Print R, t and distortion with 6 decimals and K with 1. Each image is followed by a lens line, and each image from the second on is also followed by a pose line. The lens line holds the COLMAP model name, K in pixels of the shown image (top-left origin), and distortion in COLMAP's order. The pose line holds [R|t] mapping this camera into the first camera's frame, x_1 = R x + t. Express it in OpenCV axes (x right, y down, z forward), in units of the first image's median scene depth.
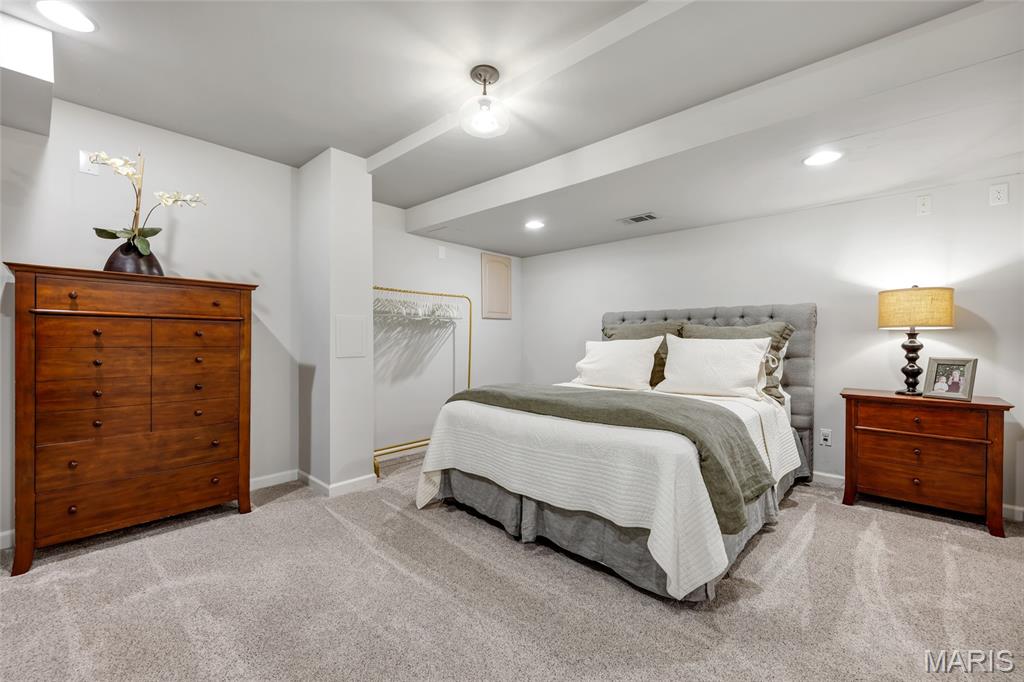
lens RADIAL K [[421.7, 0, 514.2], [0, 421.7, 344.1], [0, 0, 1]] dist [0.005750, -0.001942]
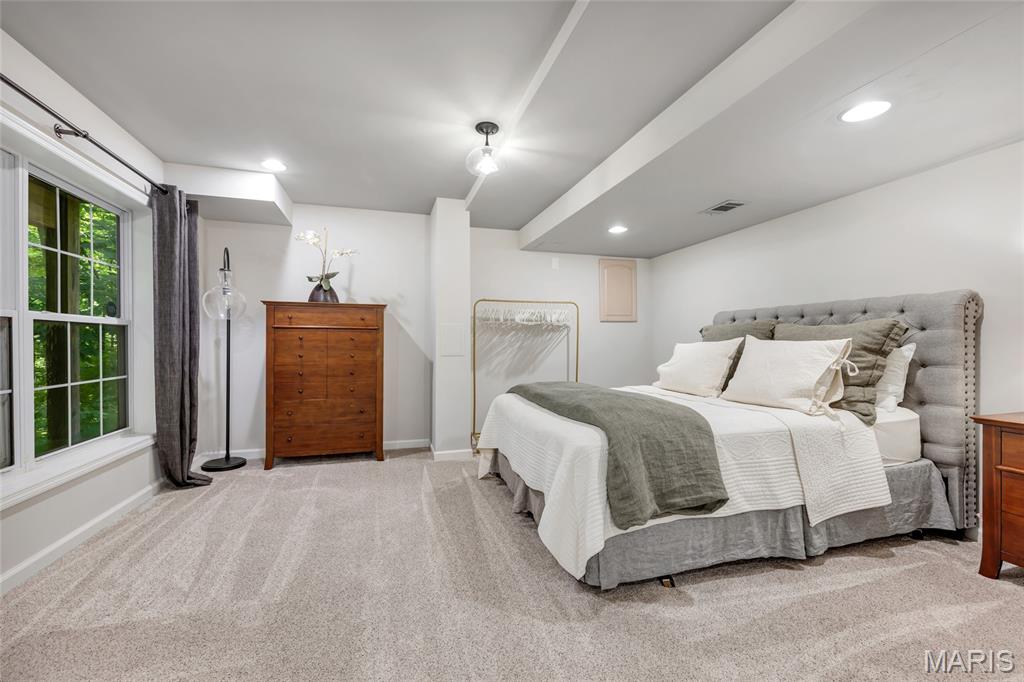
lens RADIAL K [[421.7, 0, 505.8], [0, 421.7, 345.0], [0, 0, 1]] dist [0.005750, -0.001942]
pose [[0.851974, 0.001876, -0.523580, 0.510178], [-0.004291, 0.999985, -0.003399, 0.002416], [0.523566, 0.005142, 0.851970, -0.018452]]
